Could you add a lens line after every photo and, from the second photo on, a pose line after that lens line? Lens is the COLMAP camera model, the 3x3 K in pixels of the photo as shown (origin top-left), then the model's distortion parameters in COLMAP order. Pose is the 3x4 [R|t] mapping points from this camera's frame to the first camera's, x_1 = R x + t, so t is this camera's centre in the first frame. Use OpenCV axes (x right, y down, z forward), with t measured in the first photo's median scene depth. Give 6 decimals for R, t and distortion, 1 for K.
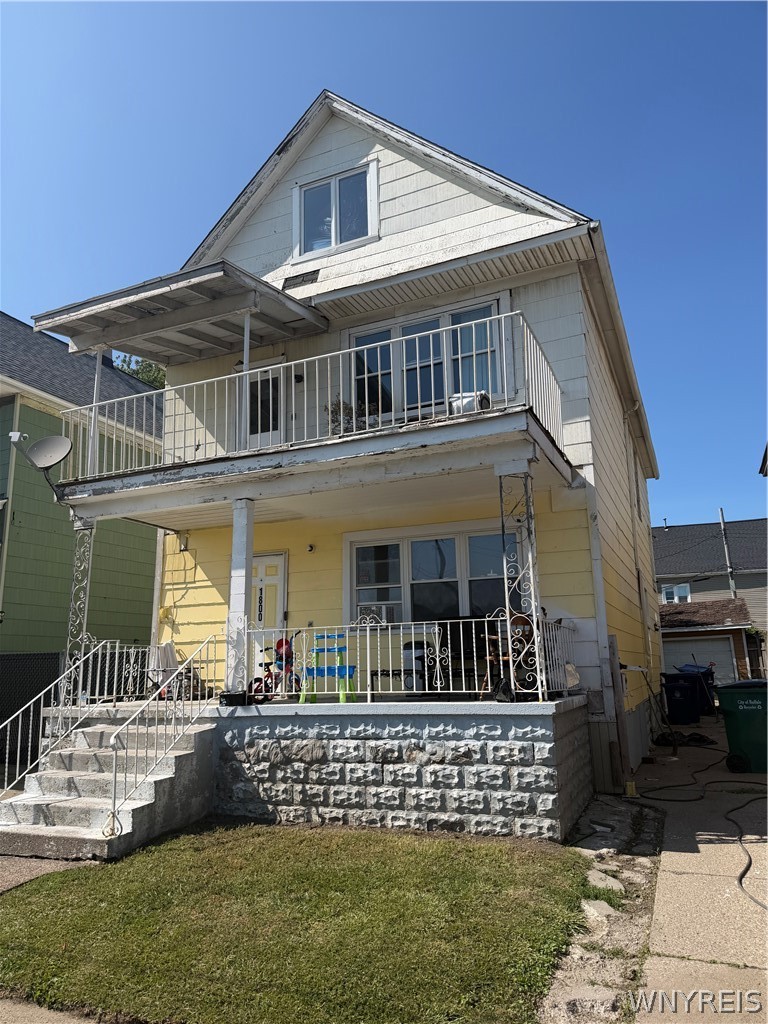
lens RADIAL K [[716.4, 0, 383.0], [0, 716.4, 515.0], [0, 0, 1]] dist [0.026517, -0.012574]
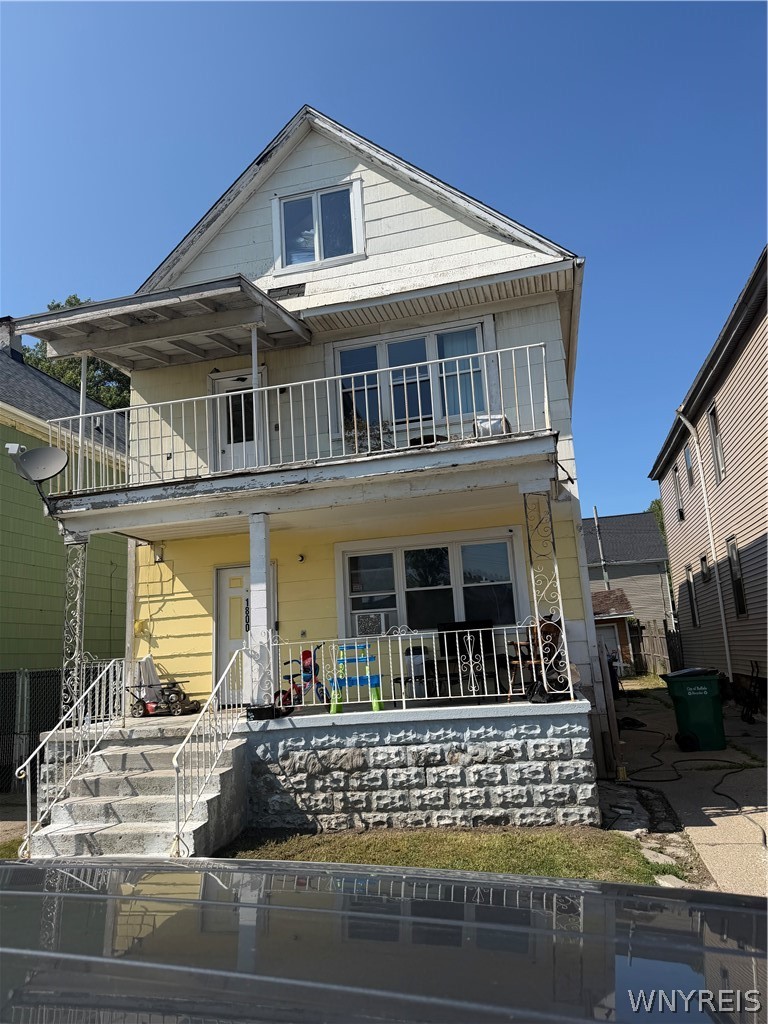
lens RADIAL K [[716.4, 0, 380.4], [0, 716.4, 511.9], [0, 0, 1]] dist [0.026517, -0.012574]
pose [[0.982477, -0.004846, 0.186322, -0.210085], [0.004191, 0.999984, 0.003909, -0.026899], [-0.186338, -0.003059, 0.982481, -0.019951]]
